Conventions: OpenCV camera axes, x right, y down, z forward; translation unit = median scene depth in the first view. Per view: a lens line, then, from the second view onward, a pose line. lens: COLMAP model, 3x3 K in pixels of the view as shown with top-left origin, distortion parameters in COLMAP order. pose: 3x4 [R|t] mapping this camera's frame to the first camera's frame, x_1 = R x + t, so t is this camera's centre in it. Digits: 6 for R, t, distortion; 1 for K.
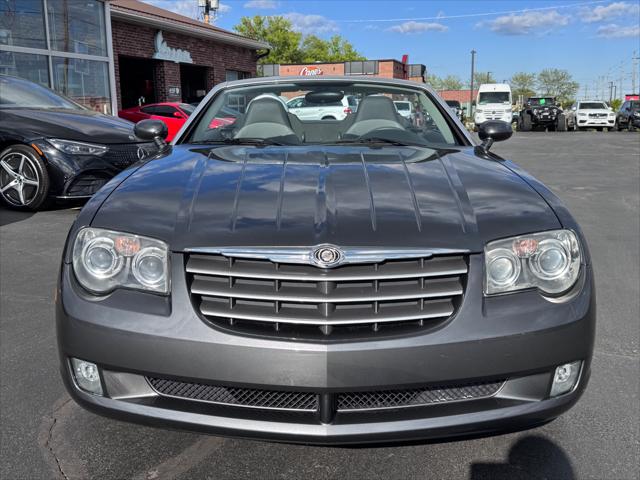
lens RADIAL K [[662.9, 0, 320.8], [0, 662.9, 240.9], [0, 0, 1]] dist [0.020973, 0.000000]
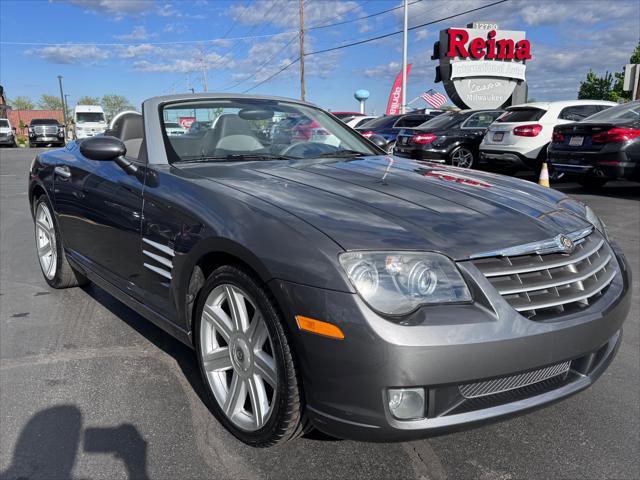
lens RADIAL K [[537.6, 0, 314.8], [0, 537.6, 243.5], [0, 0, 1]] dist [0.005632, -0.019704]
pose [[0.768717, -0.131874, 0.625846, -0.926007], [0.121435, 0.990807, 0.059619, -0.089386], [-0.627955, 0.030169, 0.777665, 0.487945]]
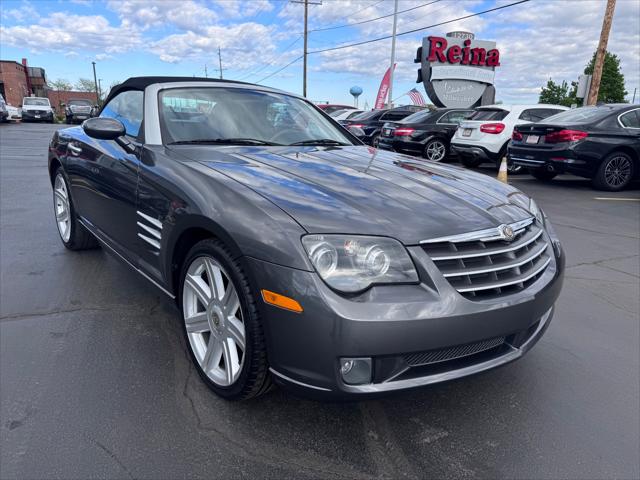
lens RADIAL K [[454.7, 0, 319.0], [0, 454.7, 242.2], [0, 0, 1]] dist [0.010352, -0.026794]
pose [[0.760365, -0.136815, 0.634922, -0.852512], [0.081058, 0.989908, 0.116236, -0.095450], [-0.644418, -0.036916, 0.763782, 0.497748]]
